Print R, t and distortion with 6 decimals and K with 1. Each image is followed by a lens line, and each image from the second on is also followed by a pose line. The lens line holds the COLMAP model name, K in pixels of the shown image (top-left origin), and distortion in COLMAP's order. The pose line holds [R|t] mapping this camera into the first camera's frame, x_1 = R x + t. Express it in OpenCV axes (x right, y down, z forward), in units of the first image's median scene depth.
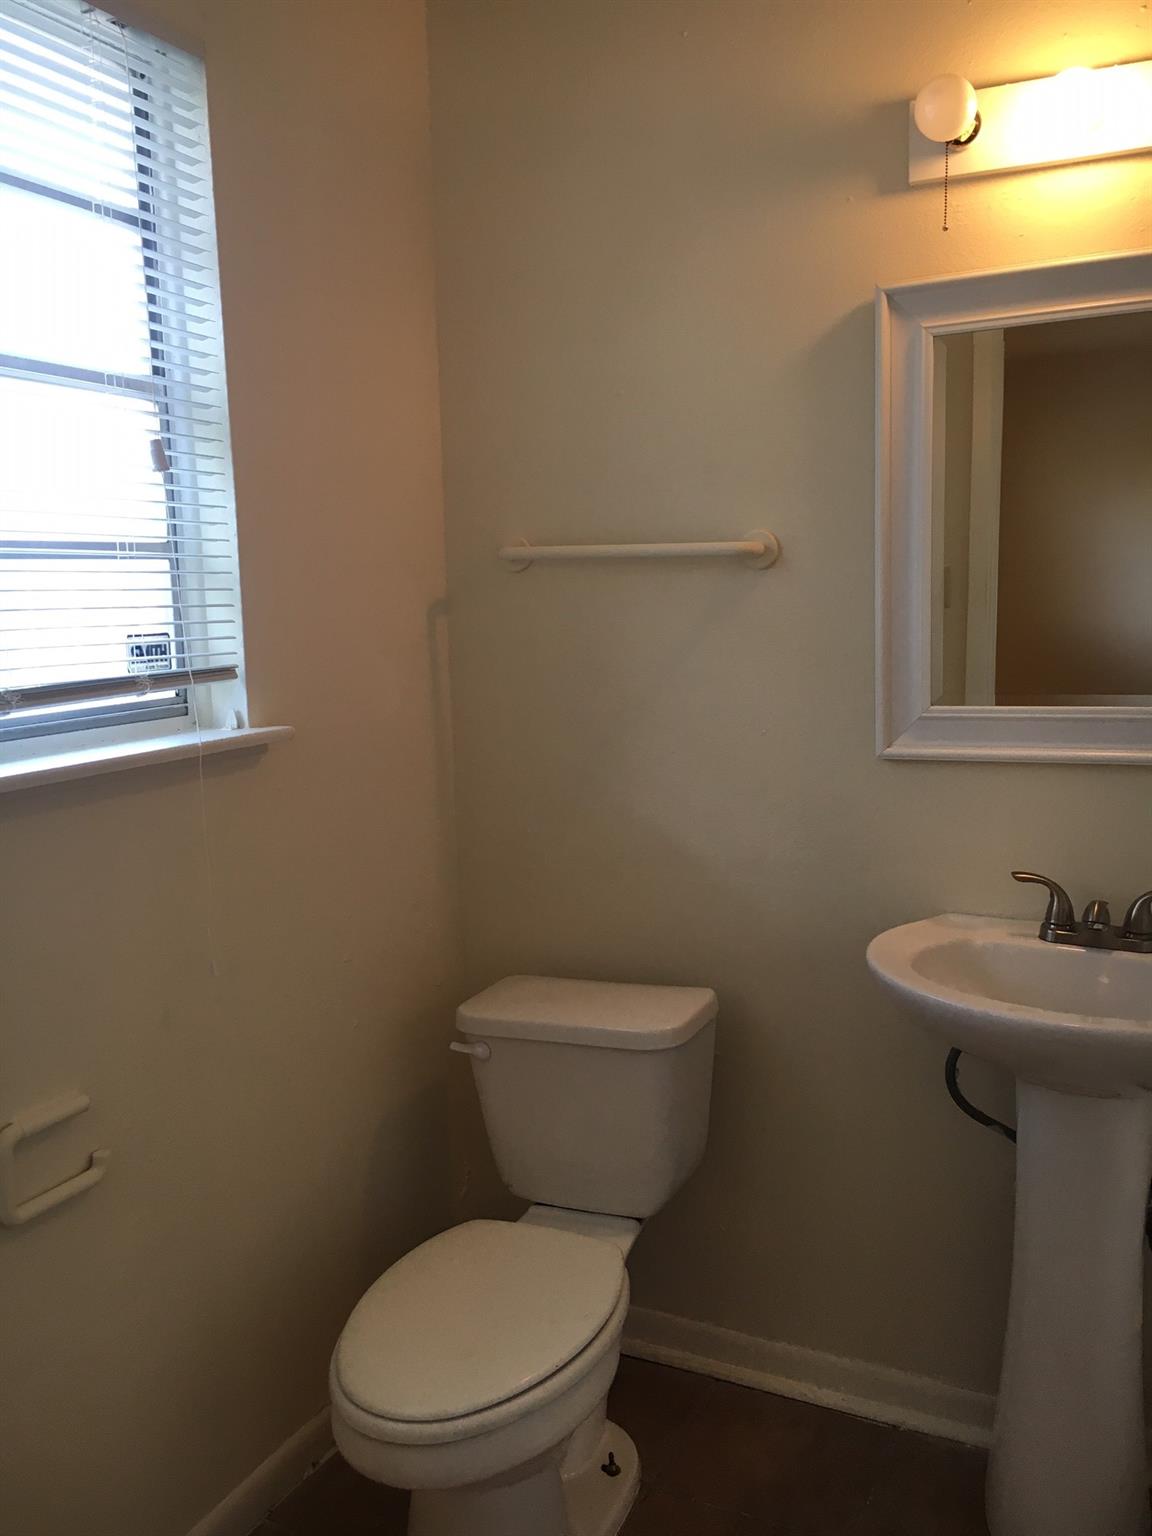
lens RADIAL K [[1307.6, 0, 579.1], [0, 1307.6, 770.9], [0, 0, 1]] dist [0.091805, -0.129545]
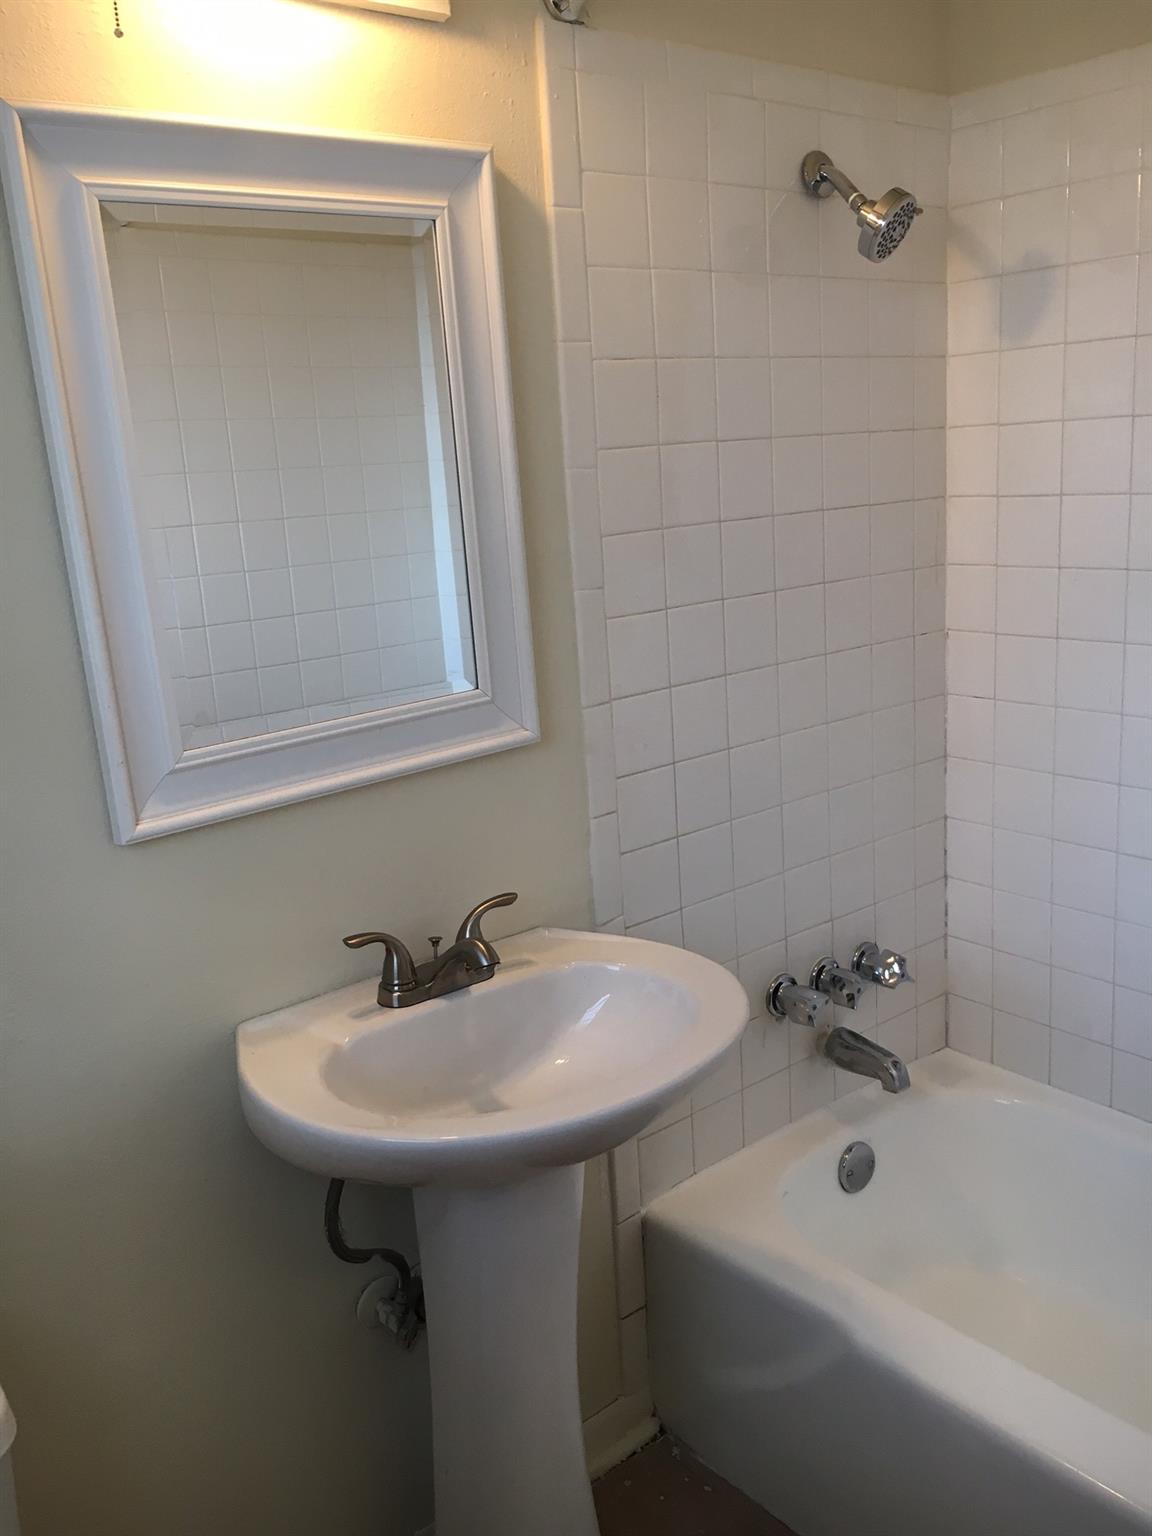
lens RADIAL K [[1307.6, 0, 579.1], [0, 1307.6, 770.9], [0, 0, 1]] dist [0.091805, -0.129545]
pose [[0.417230, -0.215418, 0.882901, -0.272079], [0.185230, 0.971265, 0.149444, -0.108798], [-0.889724, 0.101187, 0.445143, 0.525238]]
